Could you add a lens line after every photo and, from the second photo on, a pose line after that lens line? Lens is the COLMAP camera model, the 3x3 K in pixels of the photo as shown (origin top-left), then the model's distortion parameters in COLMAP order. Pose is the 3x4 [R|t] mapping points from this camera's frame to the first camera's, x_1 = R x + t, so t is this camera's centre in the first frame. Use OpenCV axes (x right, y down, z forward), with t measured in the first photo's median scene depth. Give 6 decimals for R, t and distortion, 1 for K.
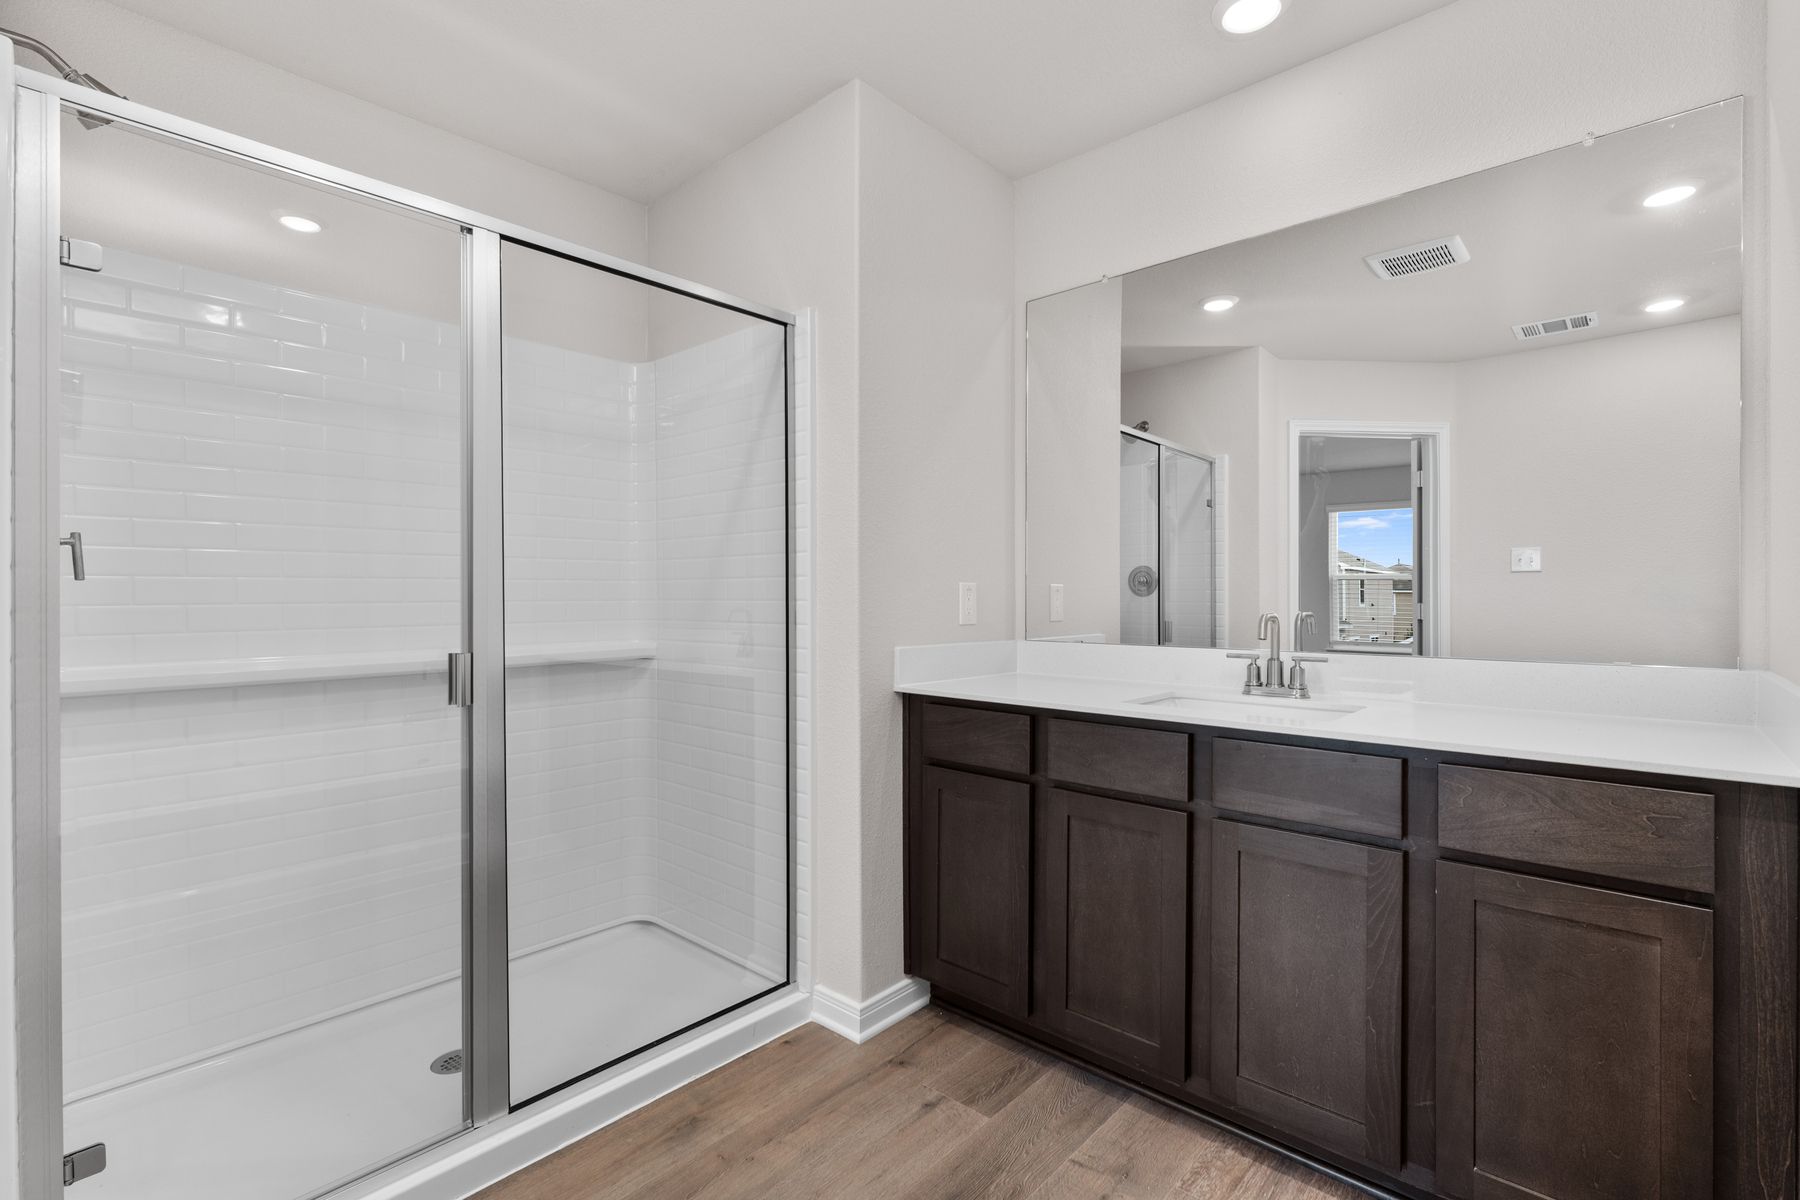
lens RADIAL K [[805.0, 0, 900.0], [0, 805.0, 600.0], [0, 0, 1]] dist [-0.003105, -0.000446]
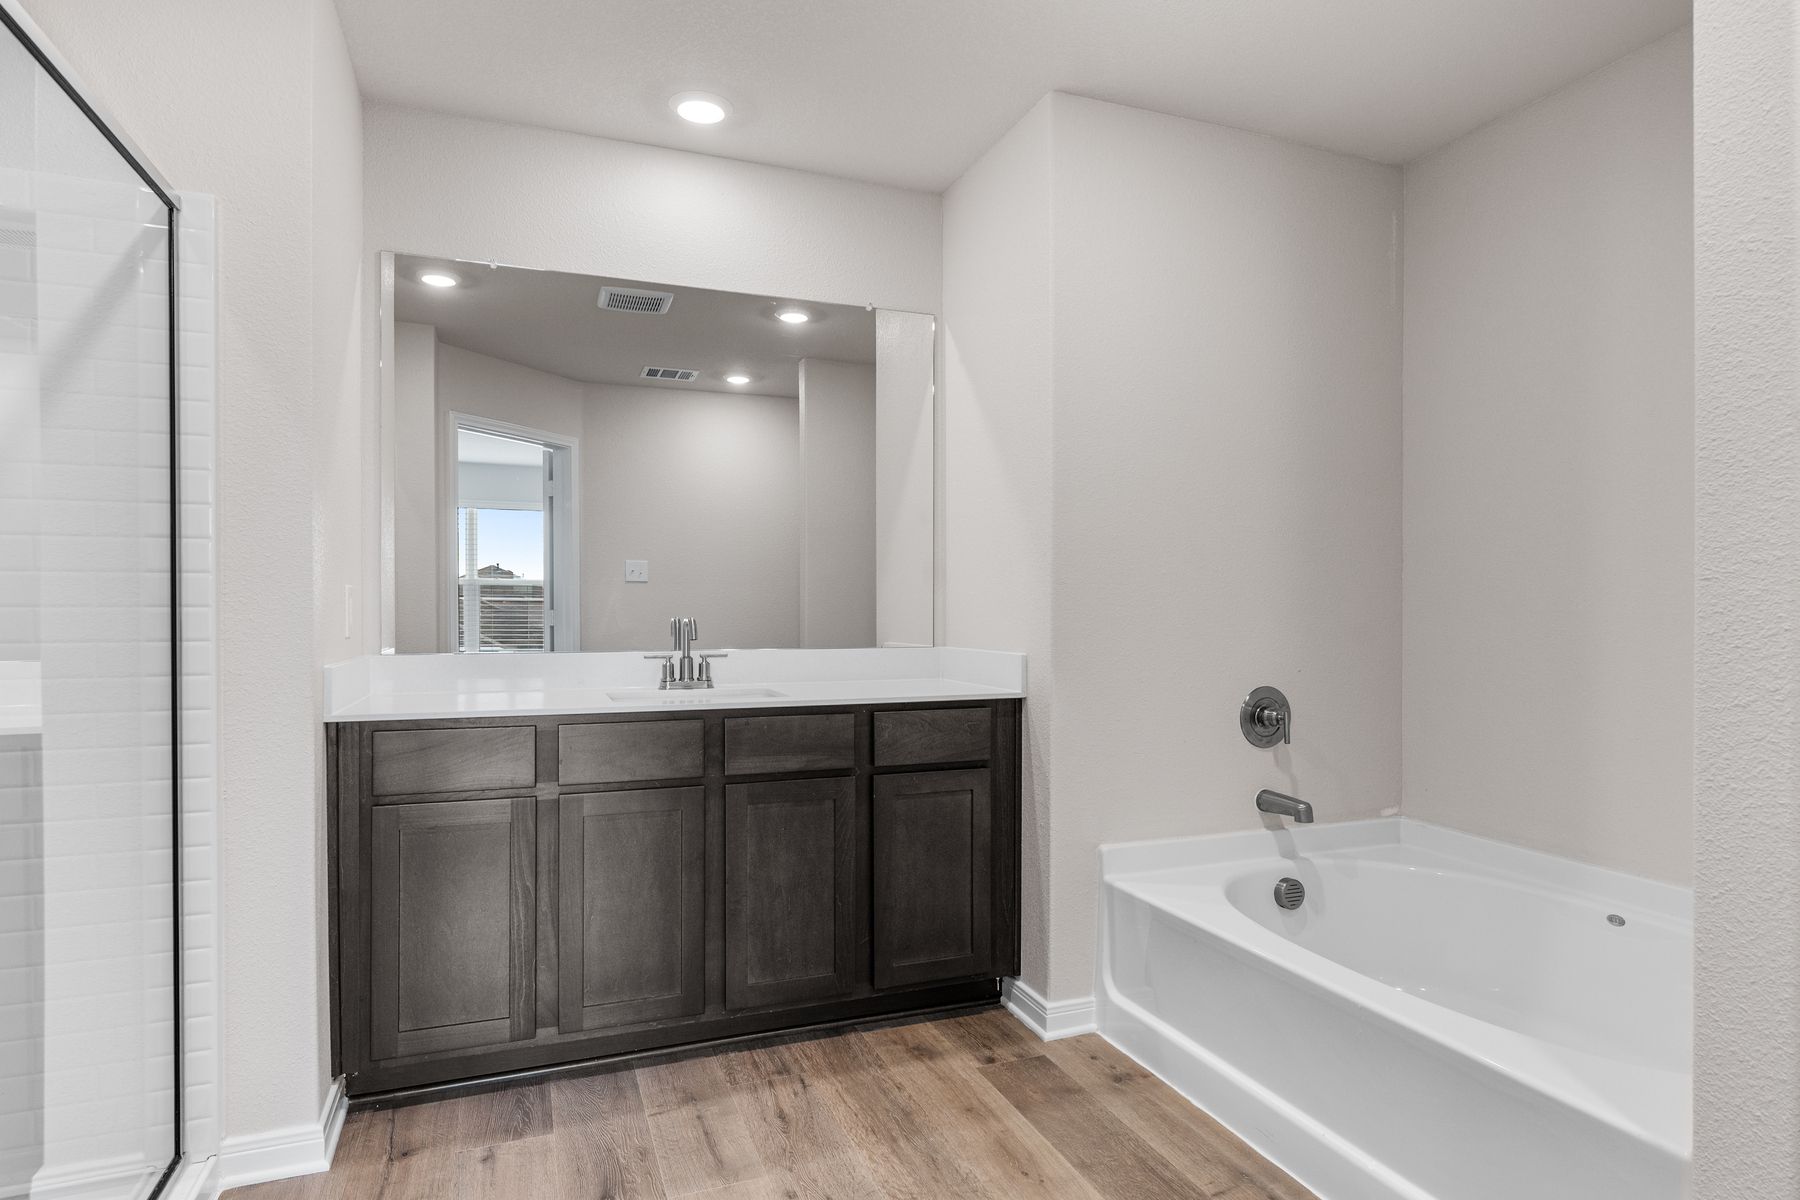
lens RADIAL K [[1029.6, 0, 900.0], [0, 1029.6, 600.0], [0, 0, 1]] dist [0.003185, 0.001224]
pose [[0.451404, 0.007984, 0.892284, -0.731479], [-0.001287, 0.999965, -0.008296, 0.002326], [-0.892319, 0.002596, 0.451398, 0.045134]]
